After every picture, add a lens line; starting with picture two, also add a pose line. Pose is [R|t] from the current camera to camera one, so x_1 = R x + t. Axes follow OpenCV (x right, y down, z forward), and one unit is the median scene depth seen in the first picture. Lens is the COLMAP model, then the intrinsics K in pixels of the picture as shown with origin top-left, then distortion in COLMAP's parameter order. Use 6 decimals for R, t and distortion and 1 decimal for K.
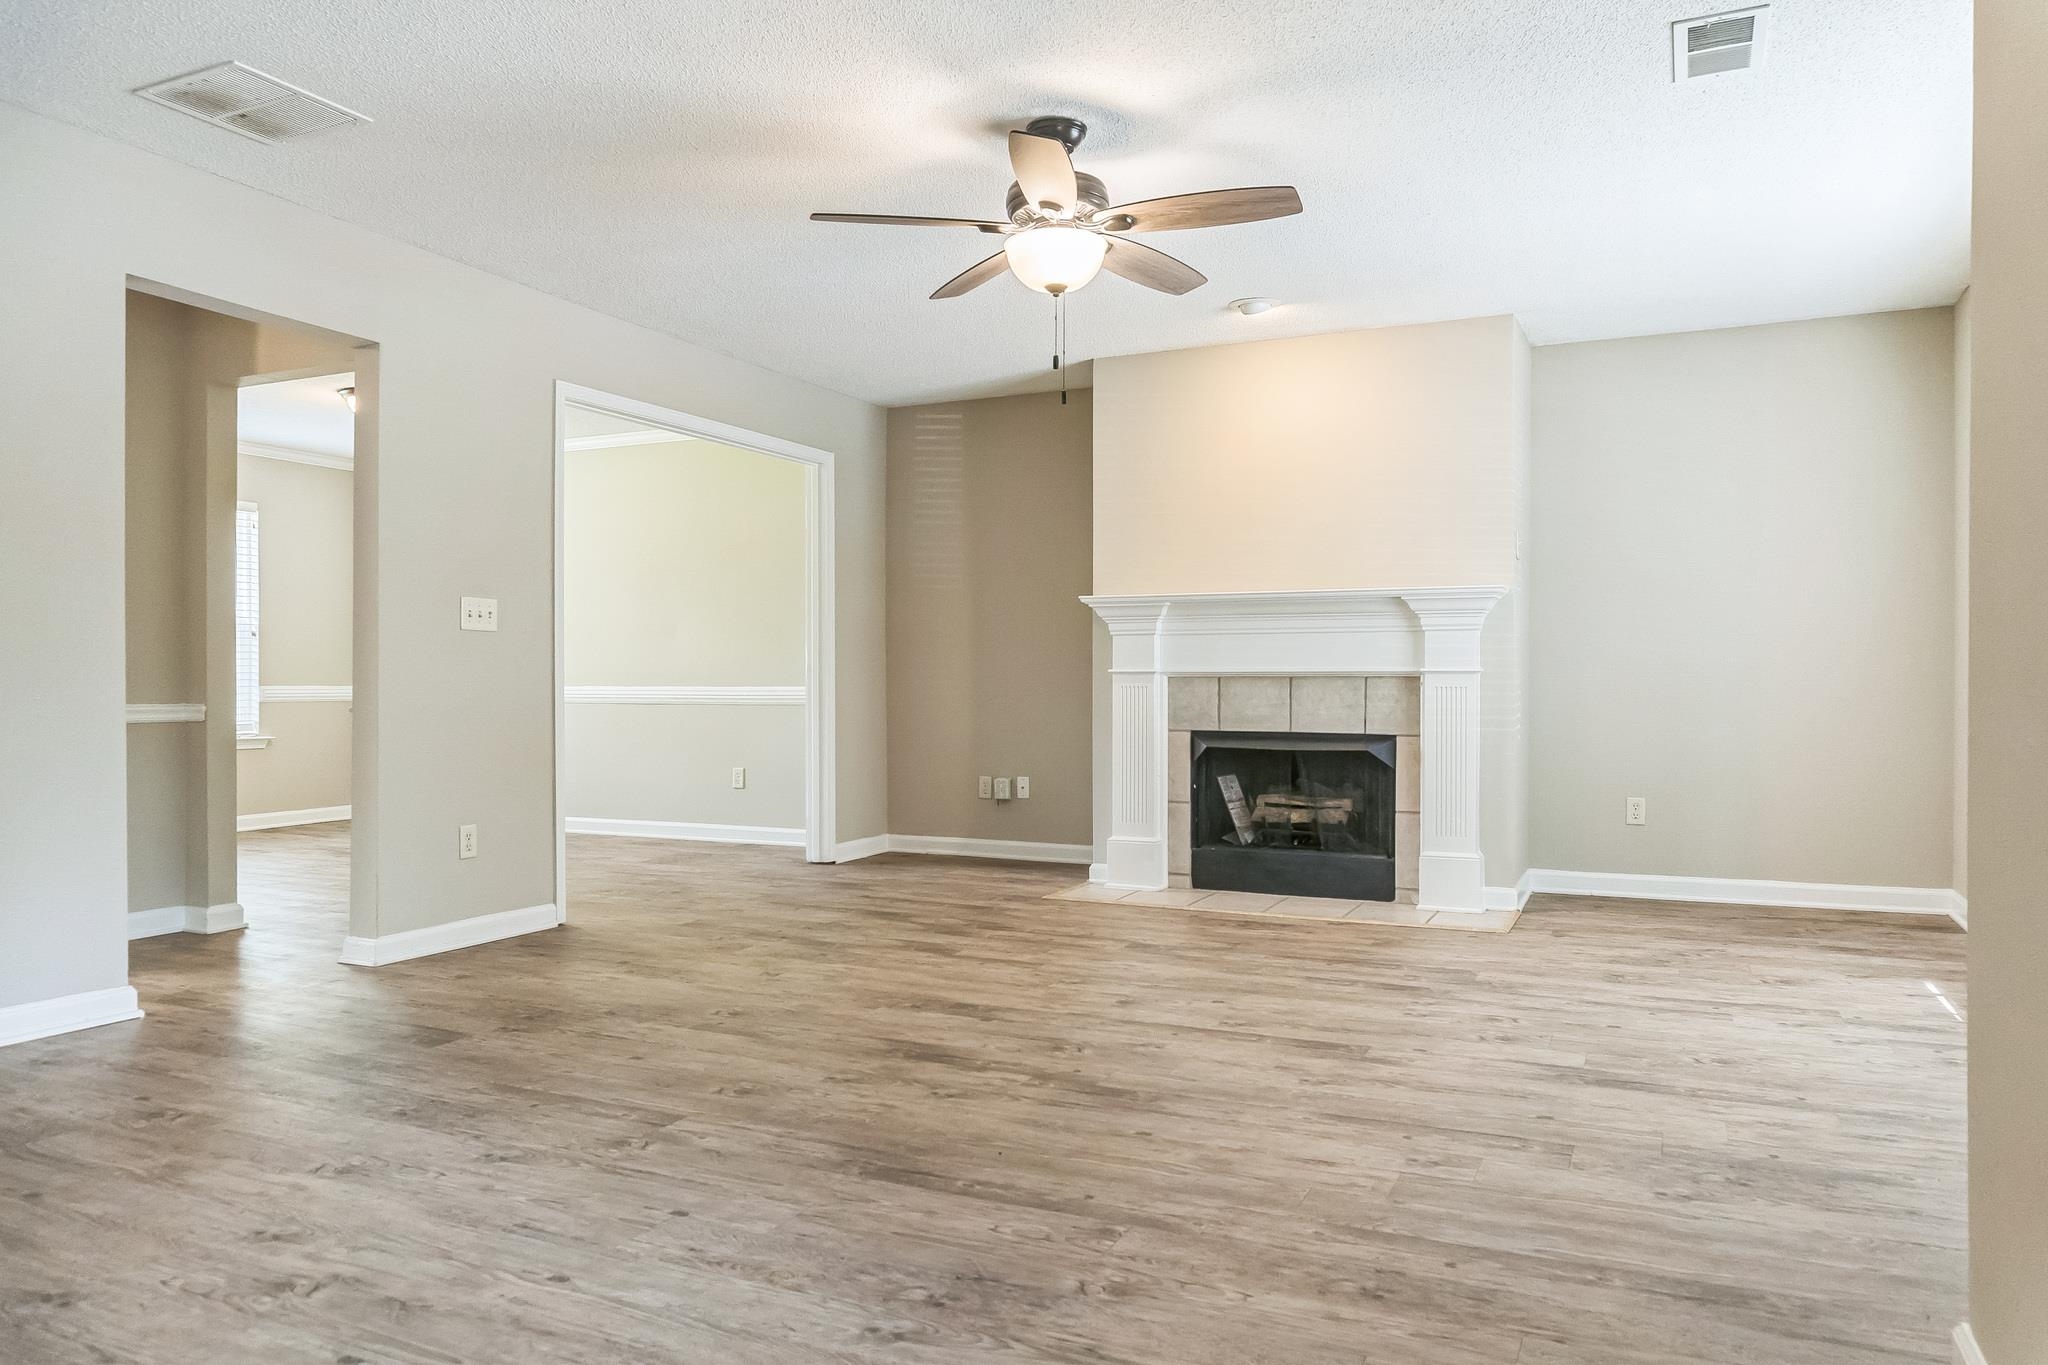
lens RADIAL K [[1353.2, 0, 1025.5], [0, 1353.2, 694.2], [0, 0, 1]] dist [-0.014024, 0.000213]
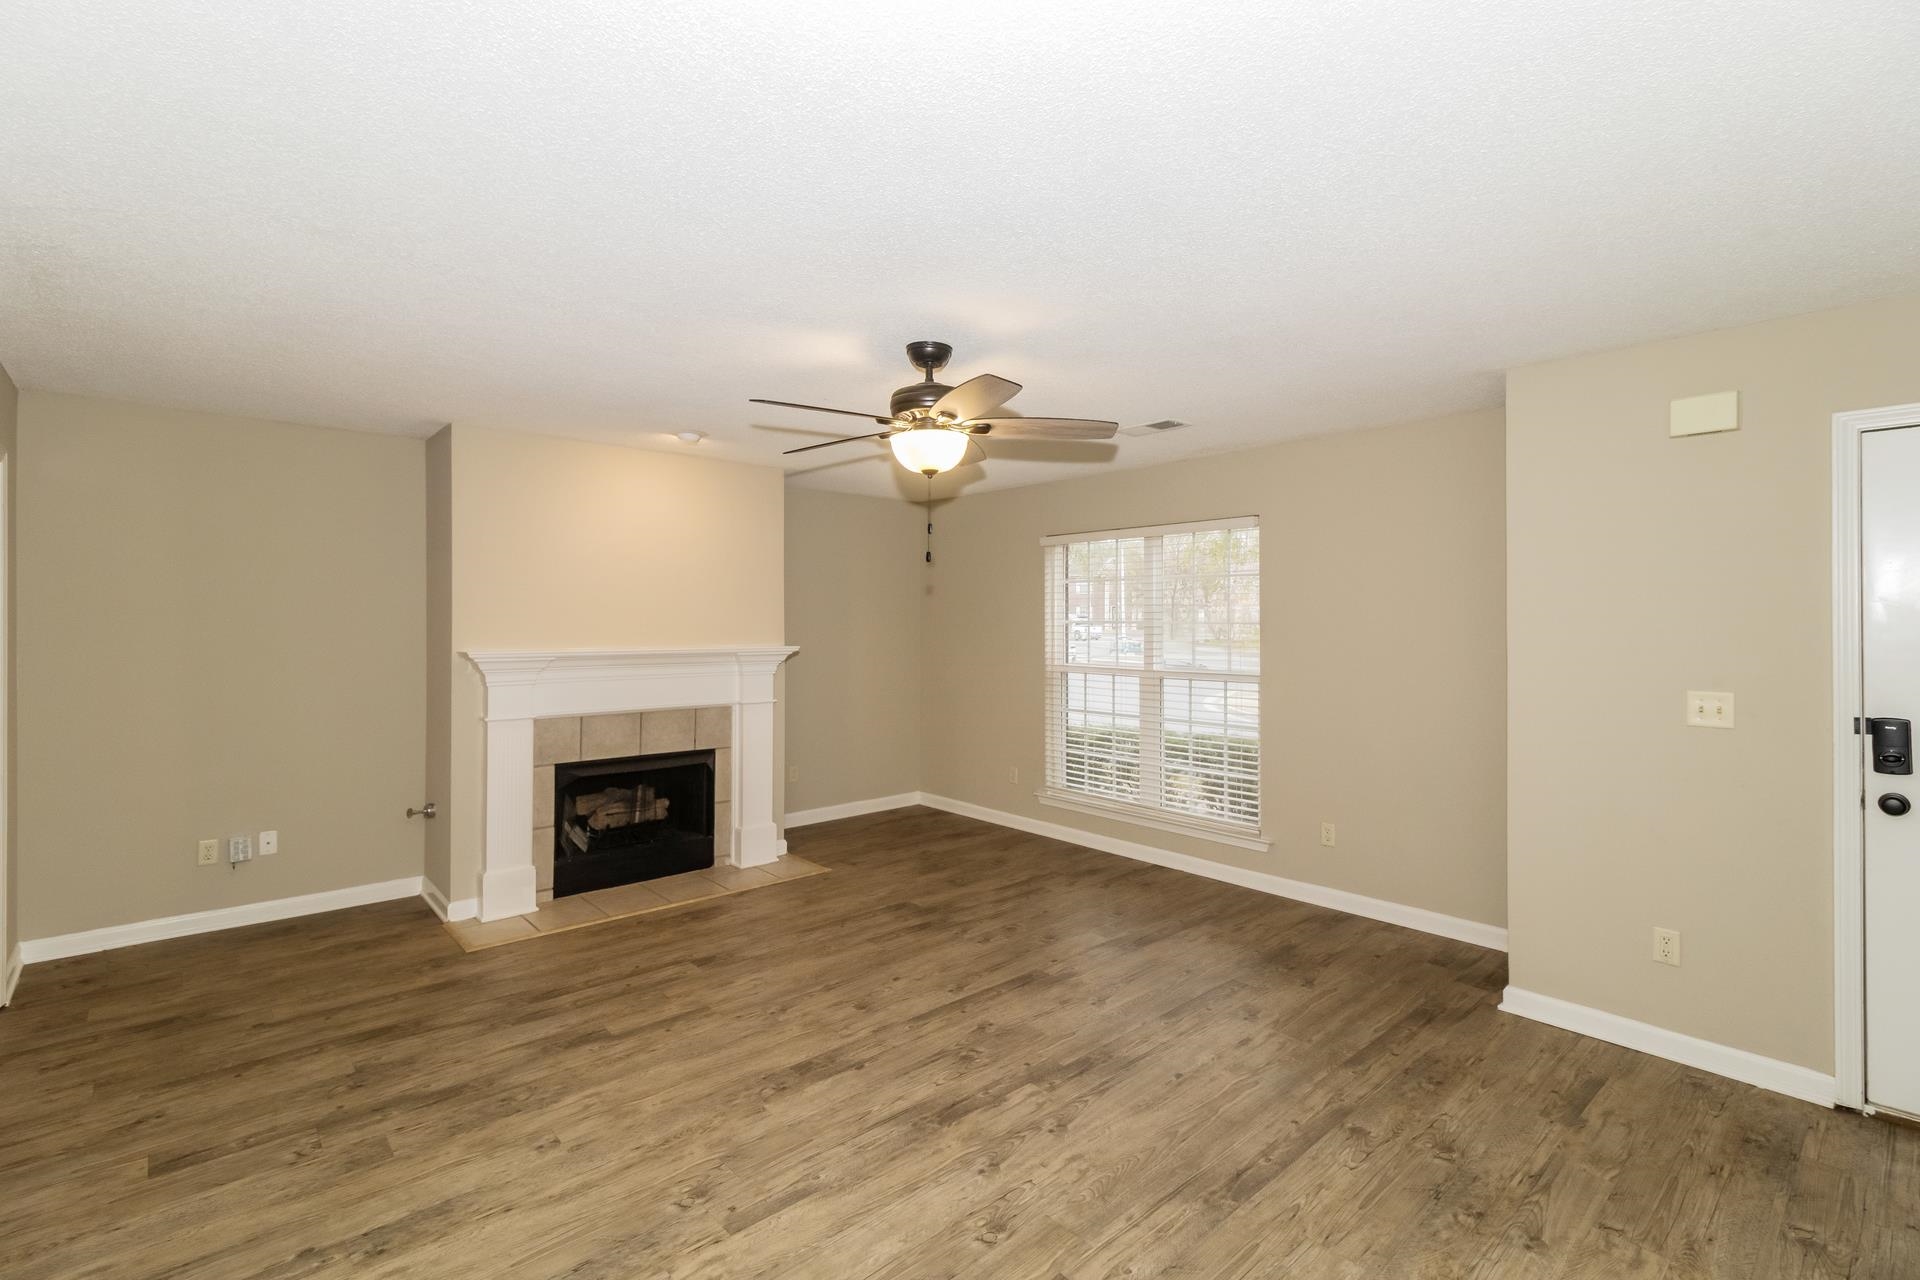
lens RADIAL K [[870.1, 0, 948.7], [0, 870.1, 622.1], [0, 0, 1]] dist [0.028662, -0.014212]
pose [[0.396275, 0.003410, 0.918126, -0.474461], [0.006977, 0.999953, -0.006725, -0.095532], [-0.918106, 0.009071, 0.396232, 0.422866]]
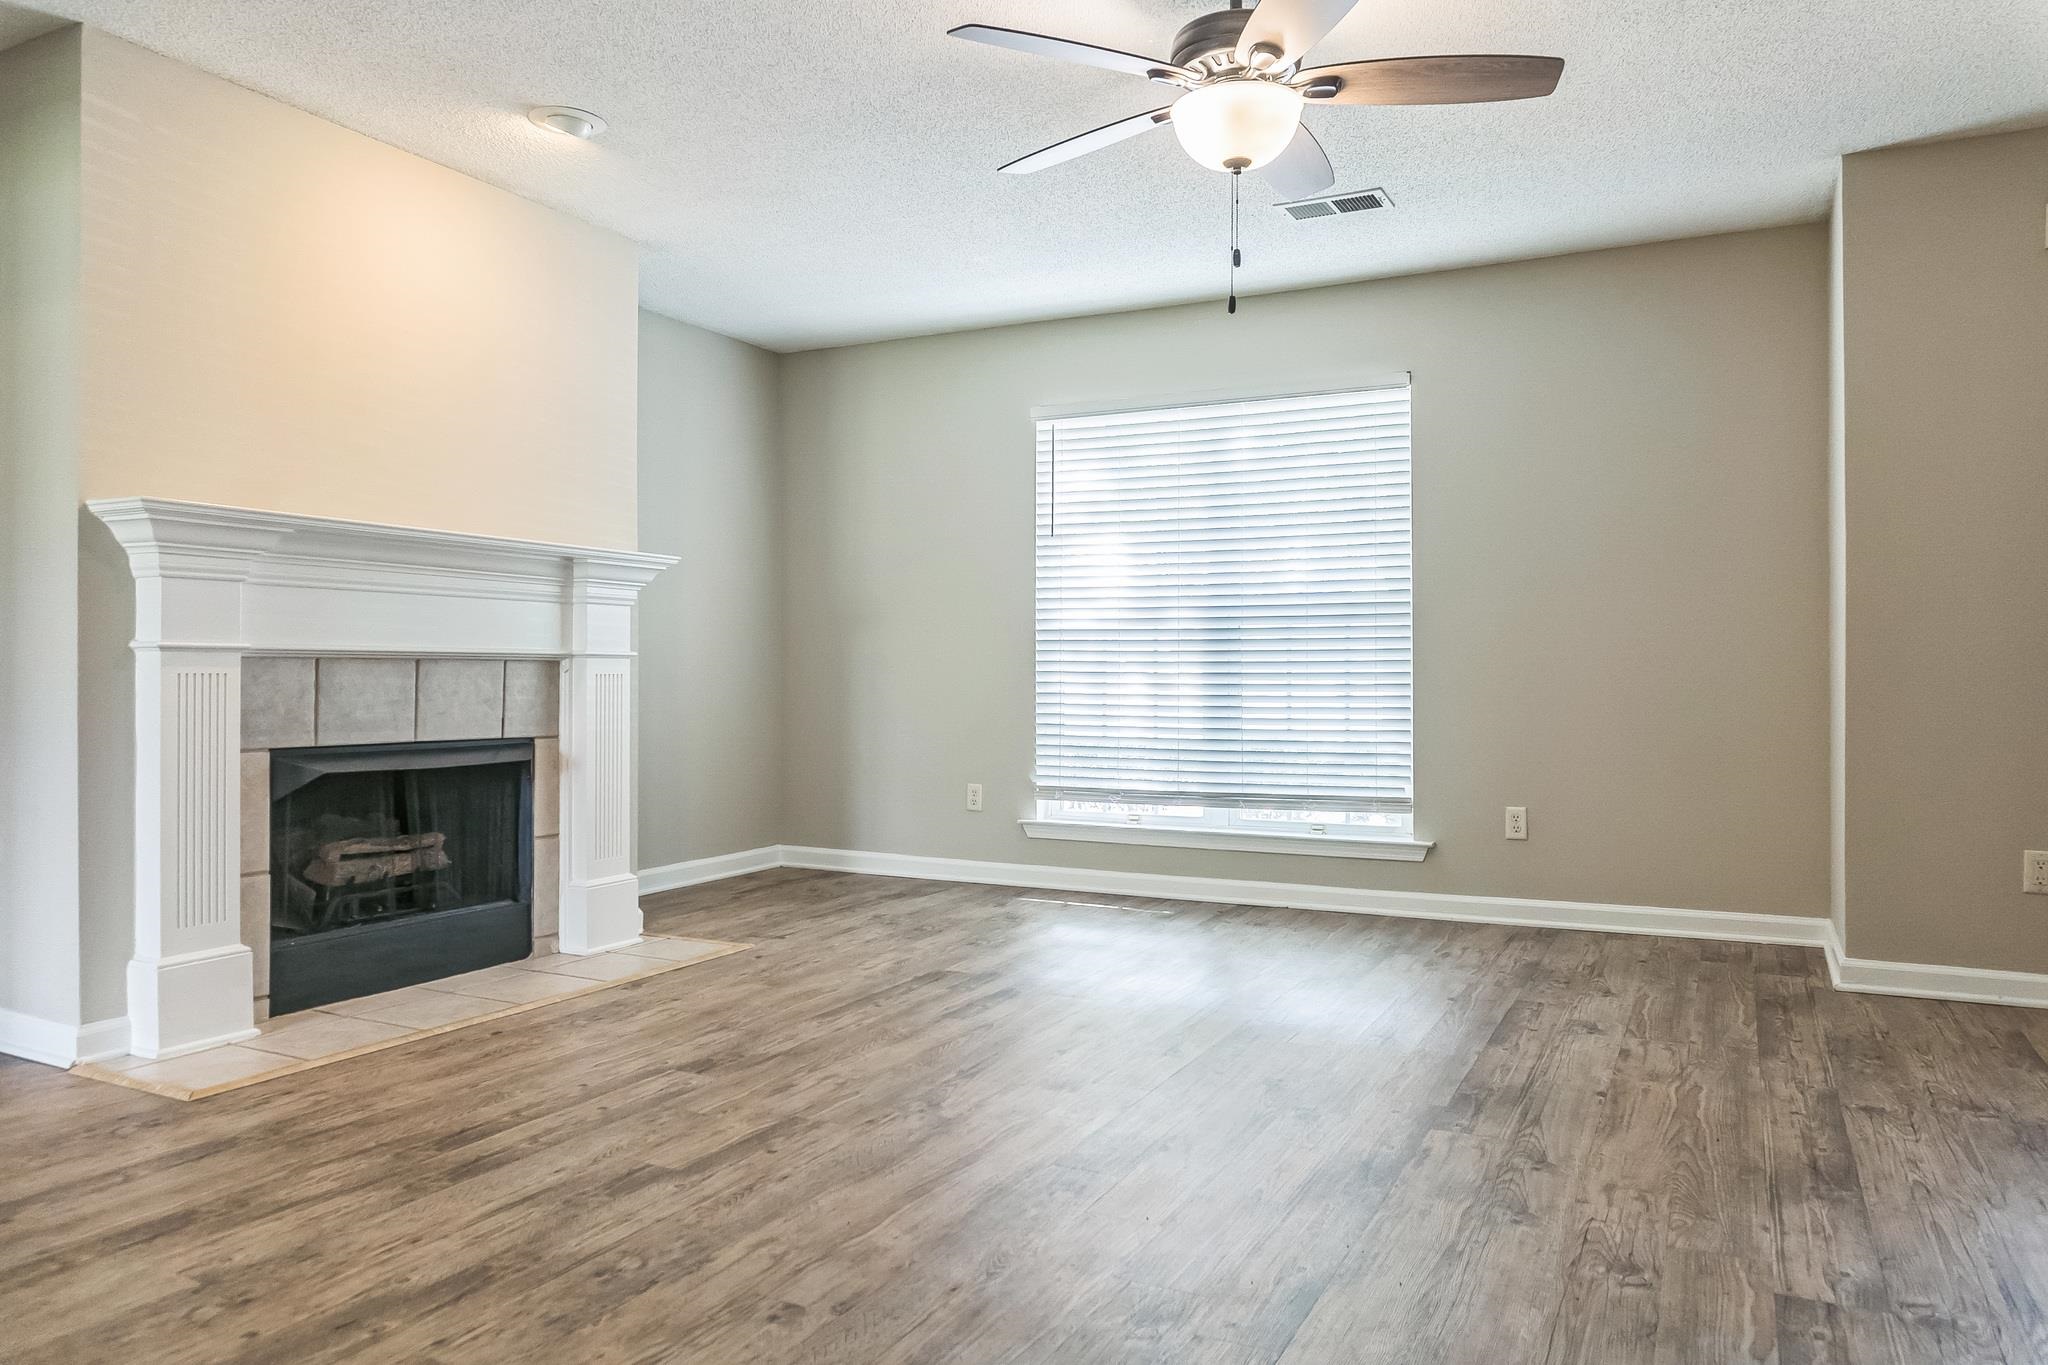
lens RADIAL K [[1382.5, 0, 1031.1], [0, 1382.5, 674.3], [0, 0, 1]] dist [-0.012429, -0.000226]
pose [[0.034701, -0.000217, 0.999398, -0.502766], [0.009457, 0.999955, -0.000112, -0.002314], [-0.999353, 0.009455, 0.034702, 0.707223]]
